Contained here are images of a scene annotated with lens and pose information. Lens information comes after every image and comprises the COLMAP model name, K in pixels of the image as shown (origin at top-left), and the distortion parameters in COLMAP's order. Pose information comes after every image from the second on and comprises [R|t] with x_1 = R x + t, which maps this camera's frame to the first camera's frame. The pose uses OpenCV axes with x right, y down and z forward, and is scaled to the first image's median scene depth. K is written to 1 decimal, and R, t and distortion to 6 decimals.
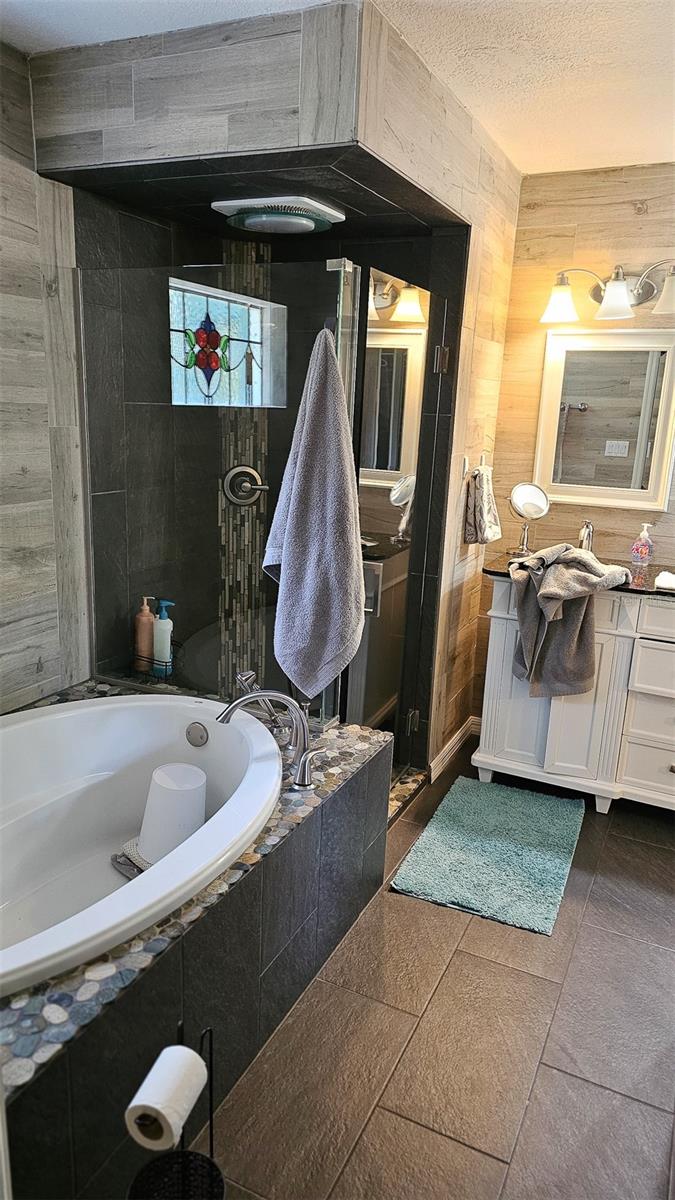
lens RADIAL K [[797.1, 0, 337.5], [0, 797.1, 600.0], [0, 0, 1]] dist [0.059504, -0.055974]
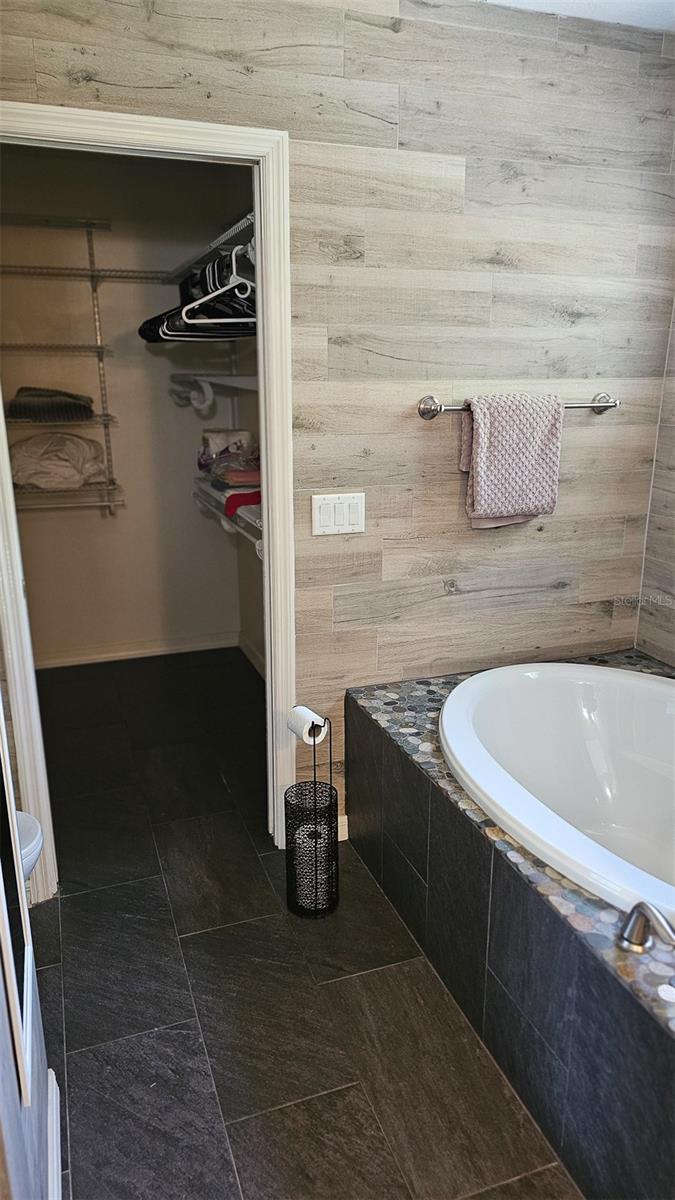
lens RADIAL K [[797.1, 0, 337.5], [0, 797.1, 600.0], [0, 0, 1]] dist [0.059504, -0.055974]
pose [[-0.699084, 0.157033, -0.697583, 0.715579], [-0.202543, 0.892141, 0.403808, -0.307844], [0.685753, 0.423586, -0.591876, 1.444214]]
